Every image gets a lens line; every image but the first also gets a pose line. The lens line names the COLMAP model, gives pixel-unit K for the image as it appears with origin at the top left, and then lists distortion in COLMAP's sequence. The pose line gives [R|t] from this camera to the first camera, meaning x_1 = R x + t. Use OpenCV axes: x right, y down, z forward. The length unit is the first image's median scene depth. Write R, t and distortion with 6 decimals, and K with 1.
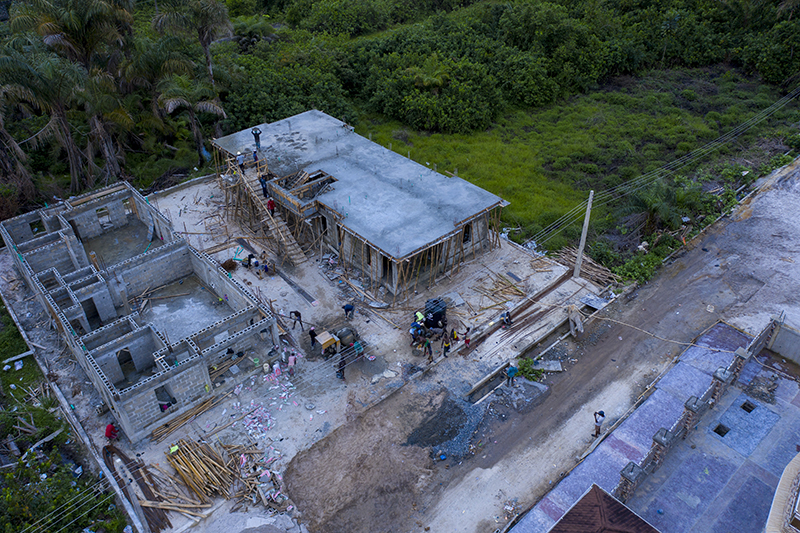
lens RADIAL K [[629.5, 0, 399.9], [0, 629.5, 266.0], [0, 0, 1]] dist [-0.010835, 0.010585]
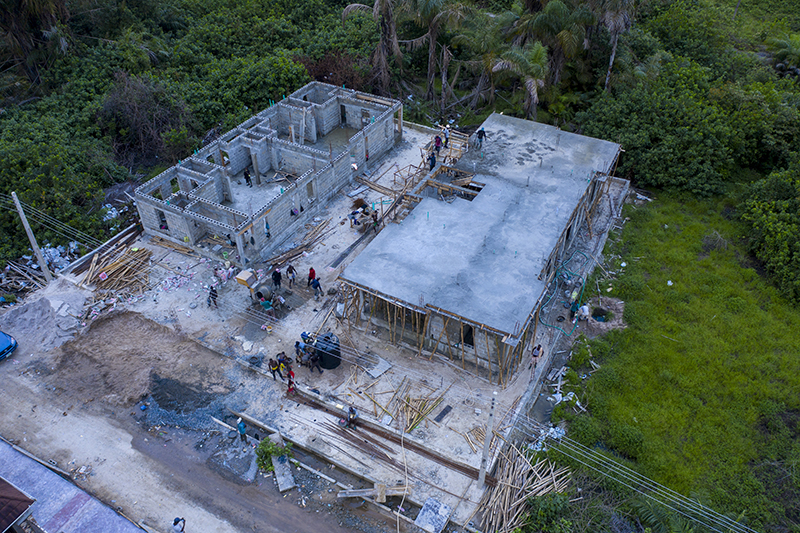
lens RADIAL K [[629.5, 0, 399.9], [0, 629.5, 266.3], [0, 0, 1]] dist [-0.010835, 0.010585]
pose [[0.327533, 0.605481, -0.725338, 0.654278], [-0.558032, 0.743452, 0.368618, -0.392664], [0.762445, 0.284027, 0.581383, 0.516224]]
